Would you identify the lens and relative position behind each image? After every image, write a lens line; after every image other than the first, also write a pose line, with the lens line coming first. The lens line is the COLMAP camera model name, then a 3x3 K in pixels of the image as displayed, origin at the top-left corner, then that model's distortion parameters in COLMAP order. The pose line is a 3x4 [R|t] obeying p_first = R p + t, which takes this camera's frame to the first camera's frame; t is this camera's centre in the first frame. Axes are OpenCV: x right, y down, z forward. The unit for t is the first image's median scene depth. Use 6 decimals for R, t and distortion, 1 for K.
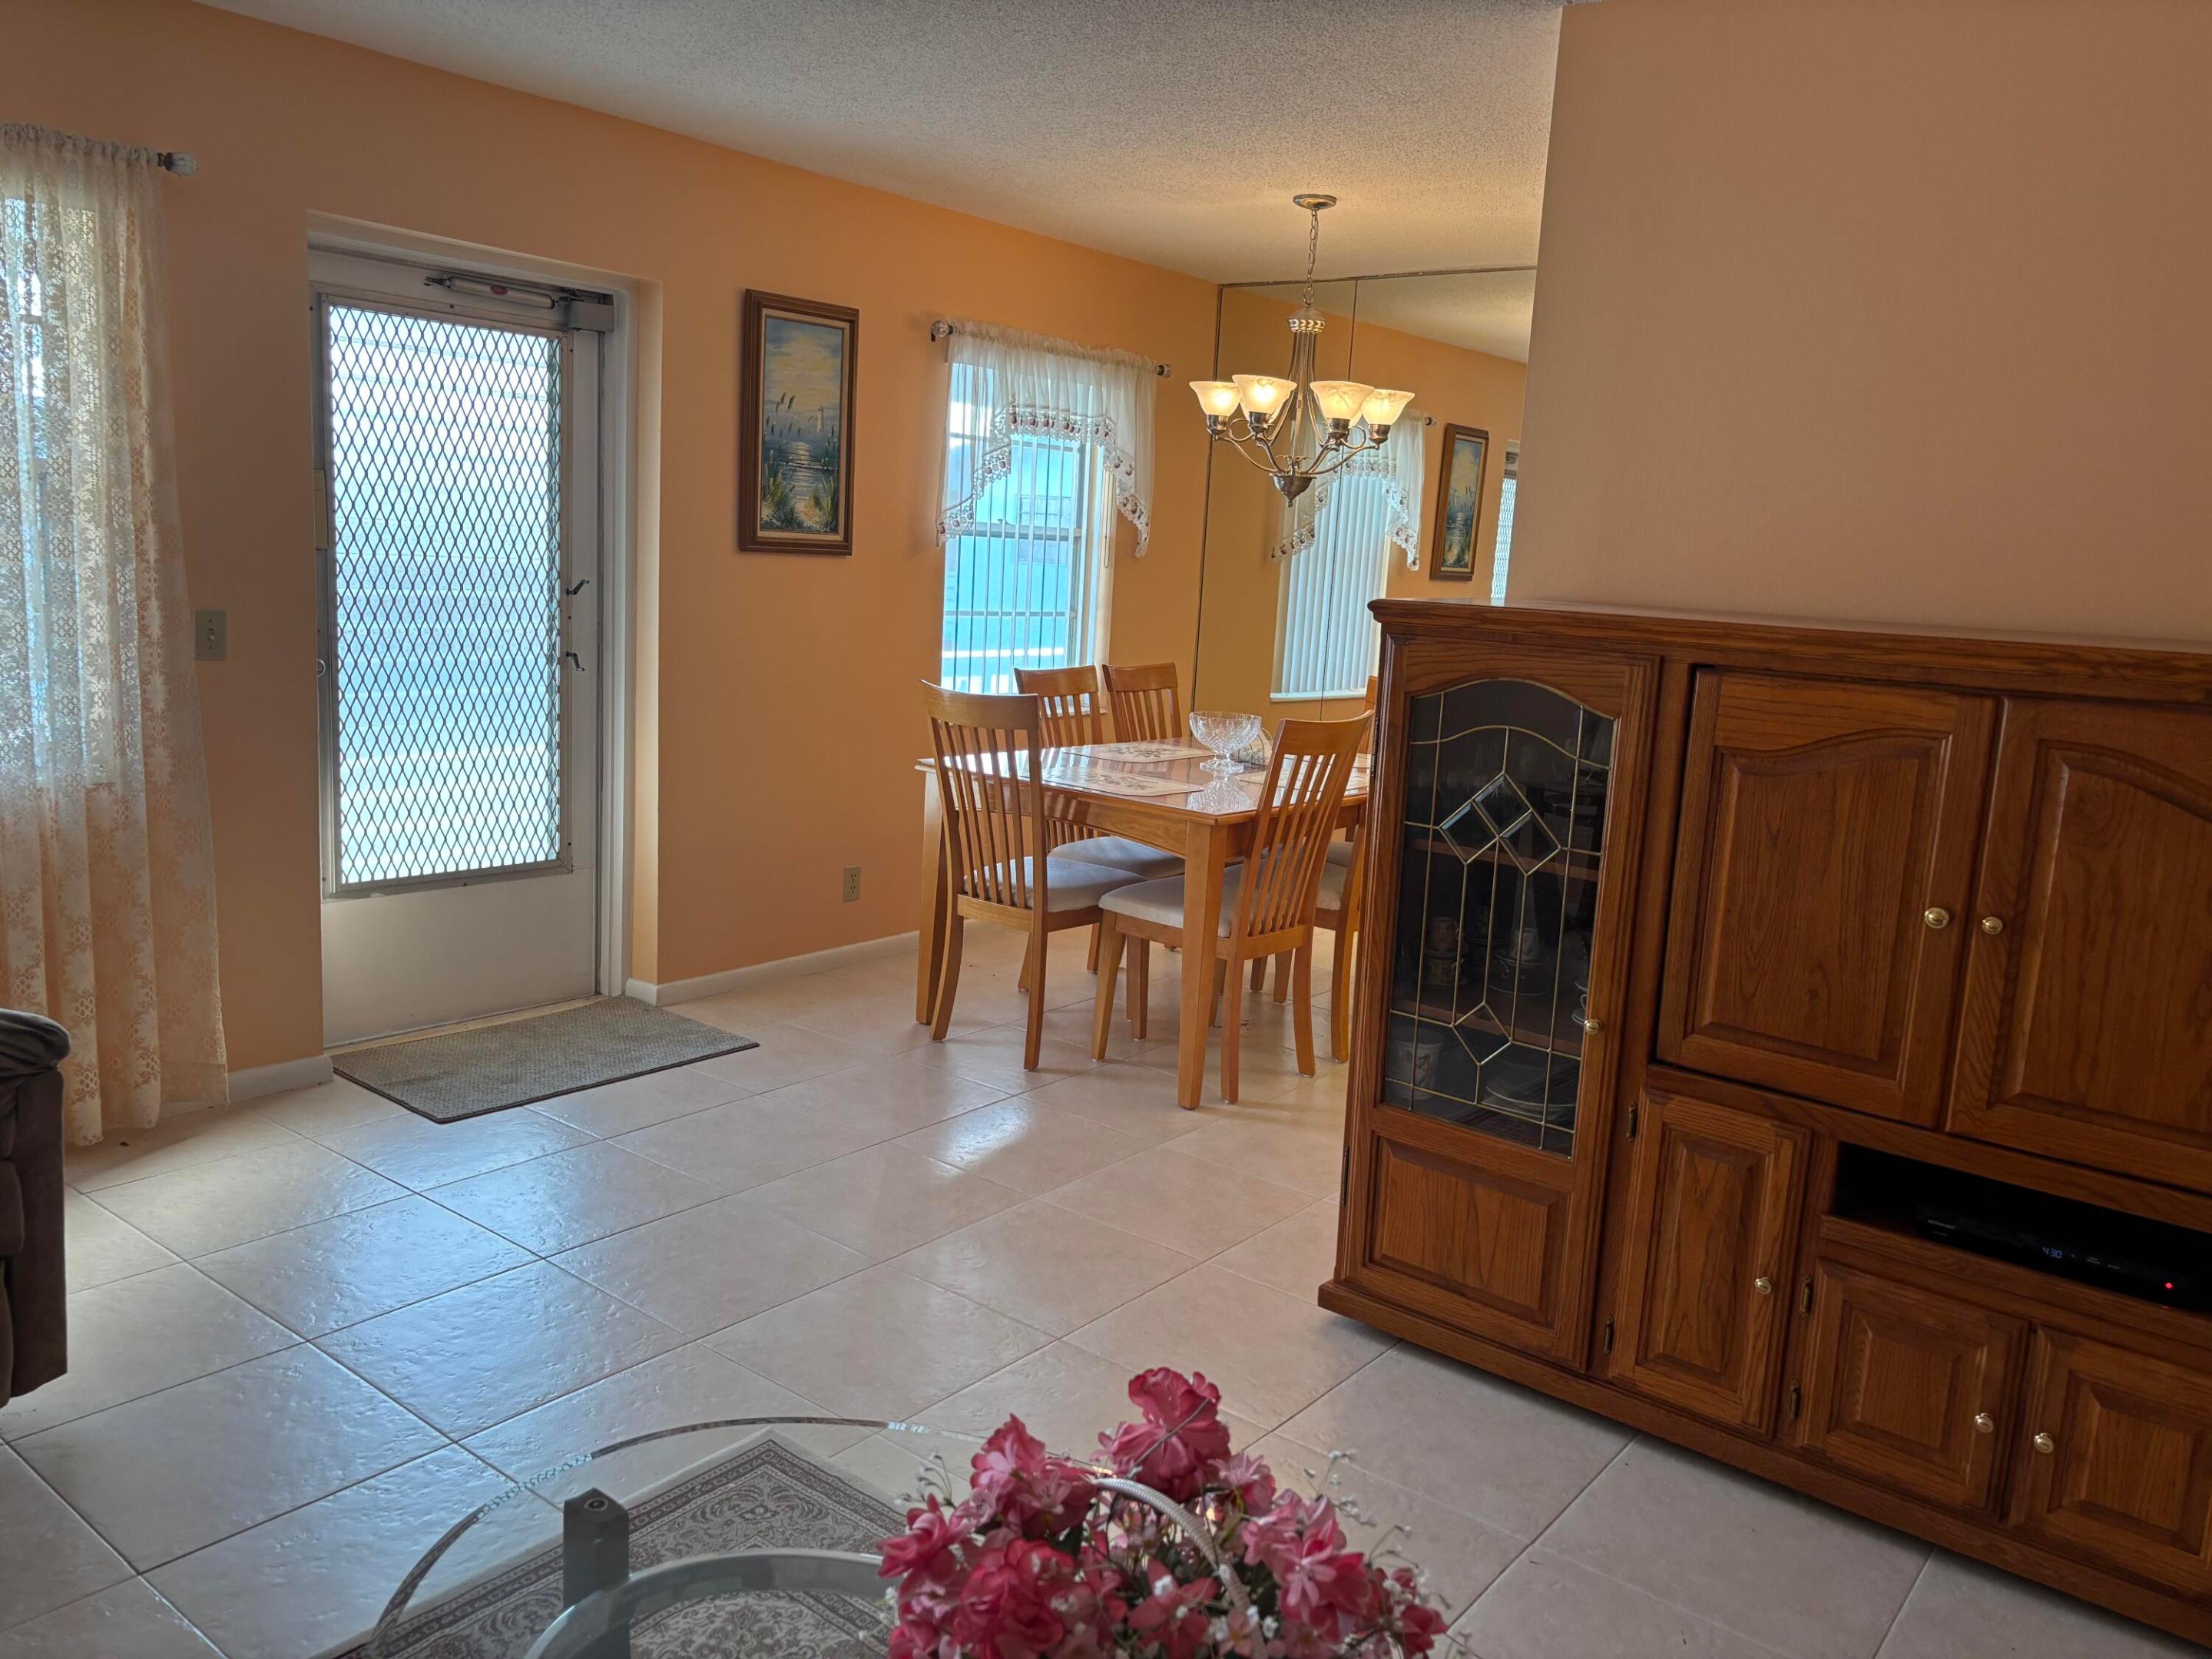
lens RADIAL K [[1674.3, 0, 1119.2], [0, 1674.3, 808.1], [0, 0, 1]] dist [0.037077, -0.046410]
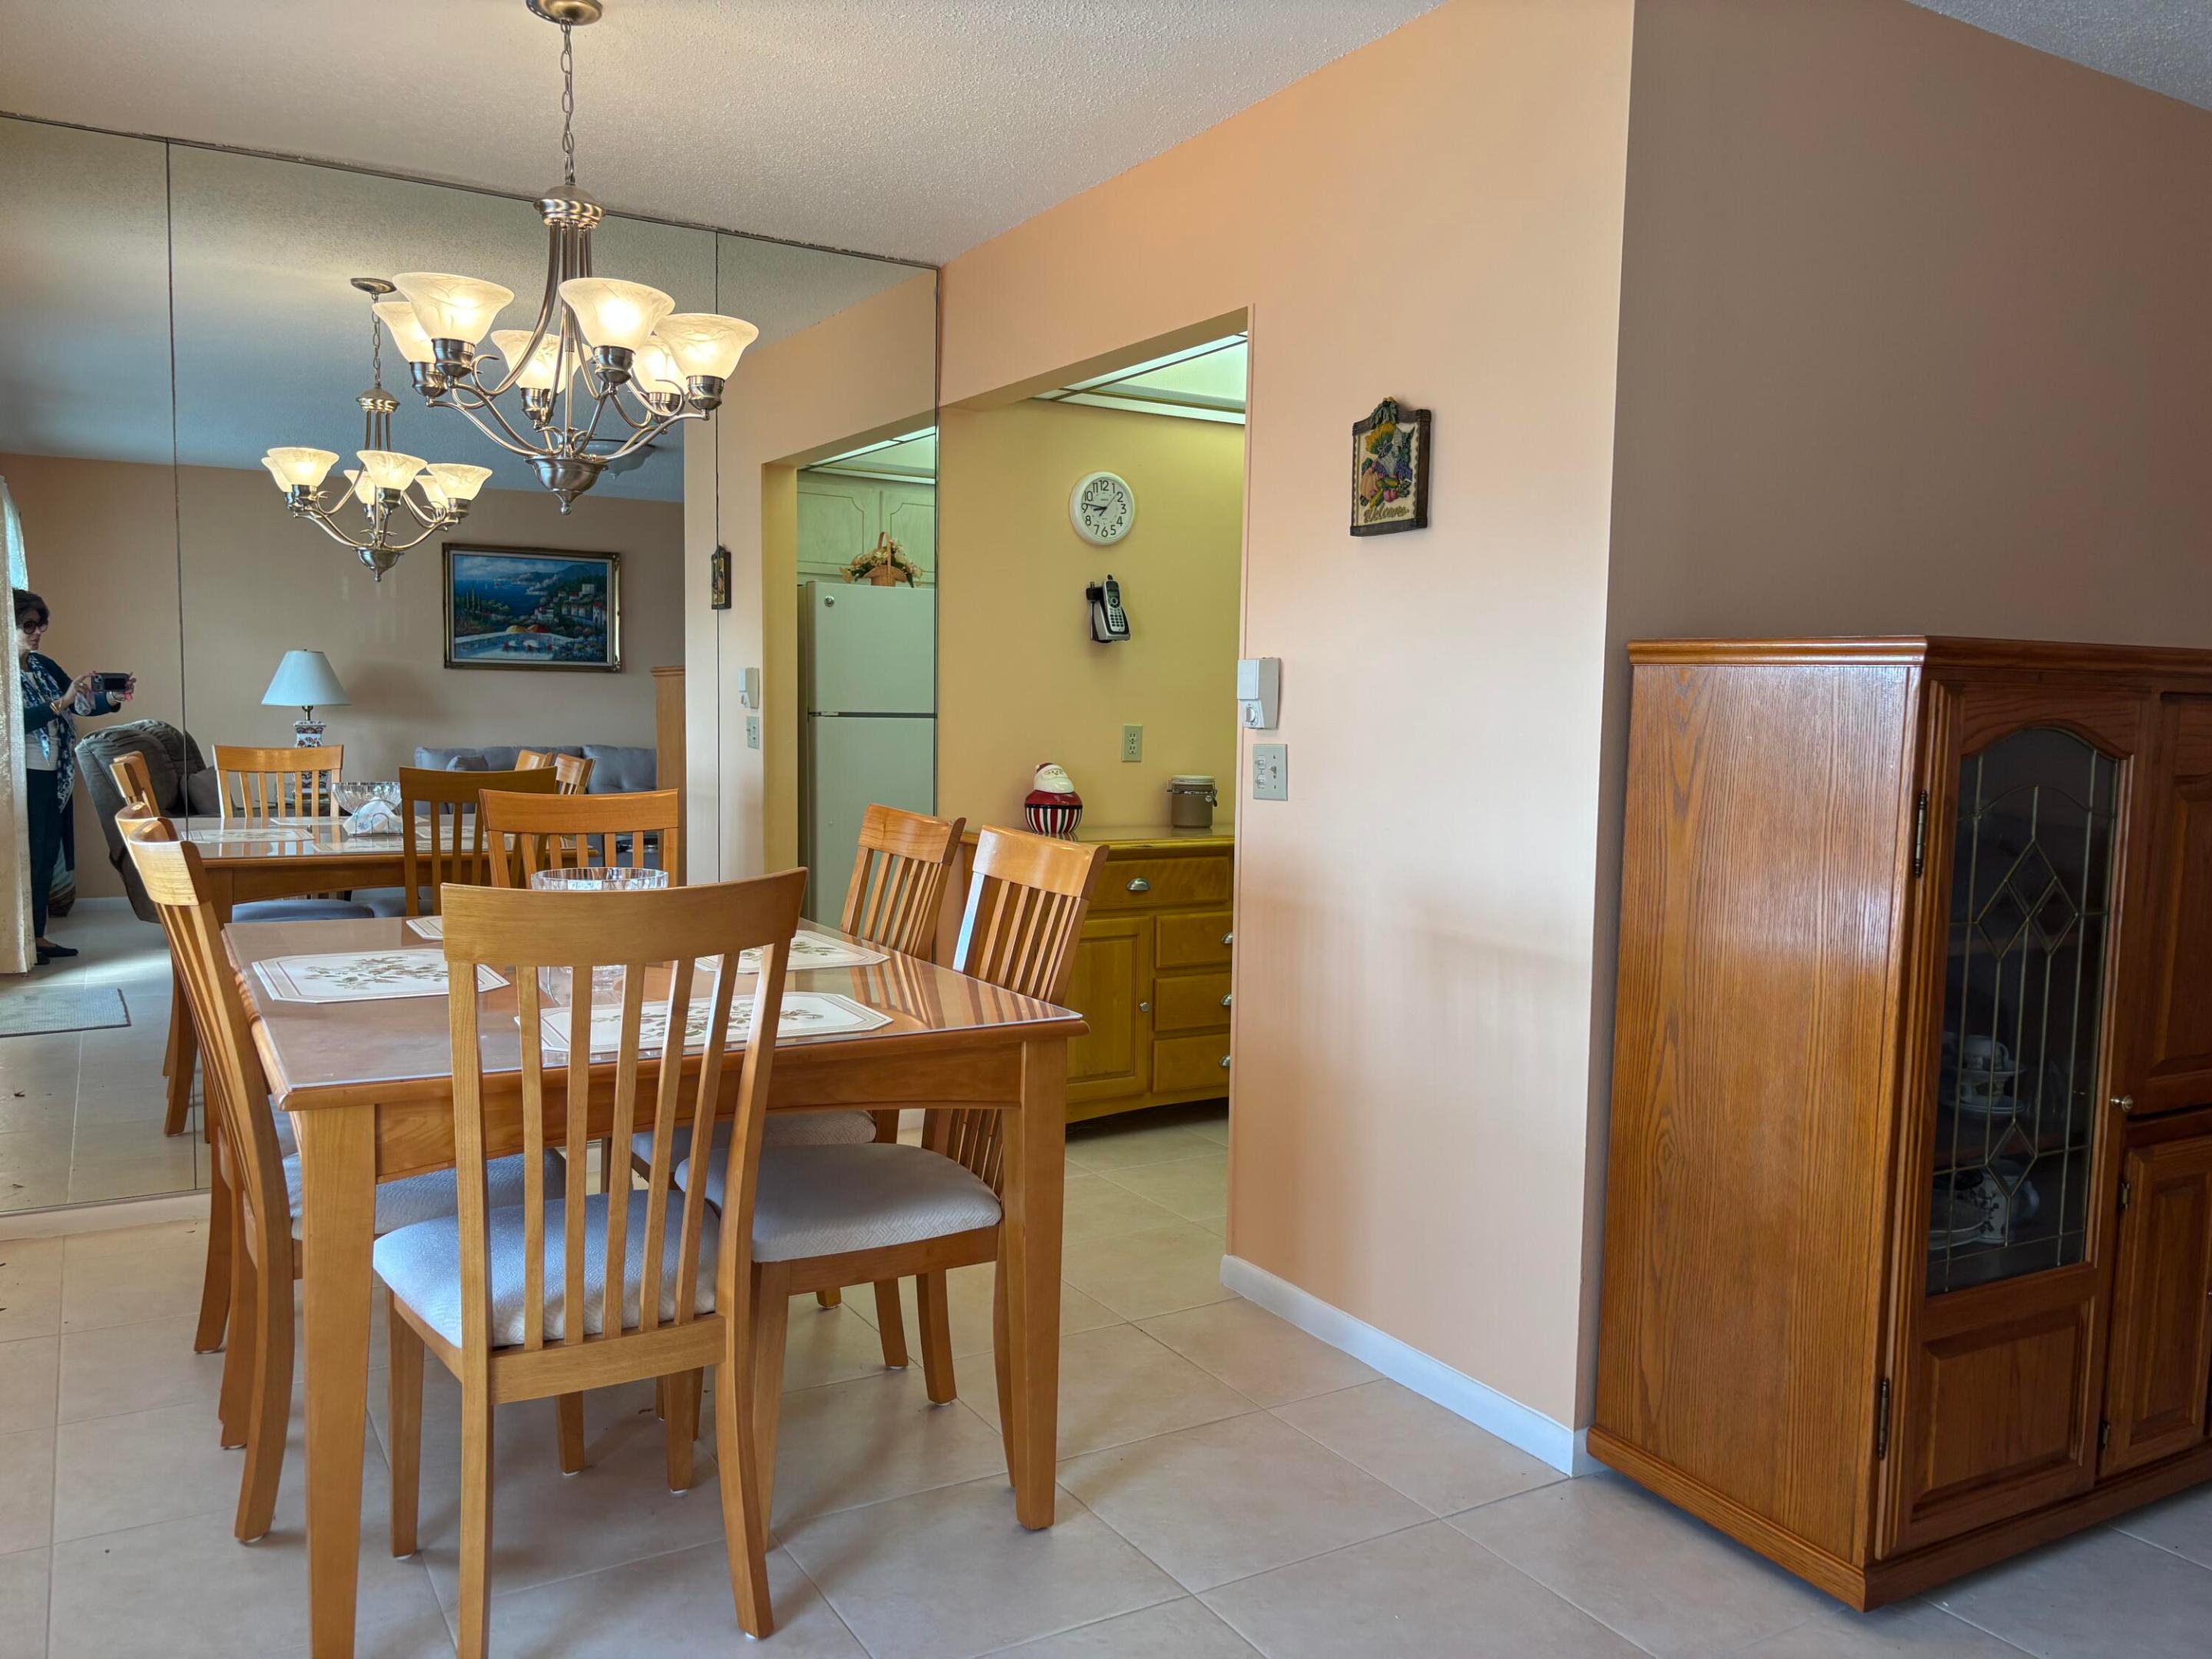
lens RADIAL K [[1674.3, 0, 1119.2], [0, 1674.3, 808.1], [0, 0, 1]] dist [0.037077, -0.046410]
pose [[0.362545, -0.113695, 0.925005, -0.715037], [0.146711, 0.987118, 0.063828, -0.157712], [-0.920346, 0.112568, 0.374555, 1.110903]]
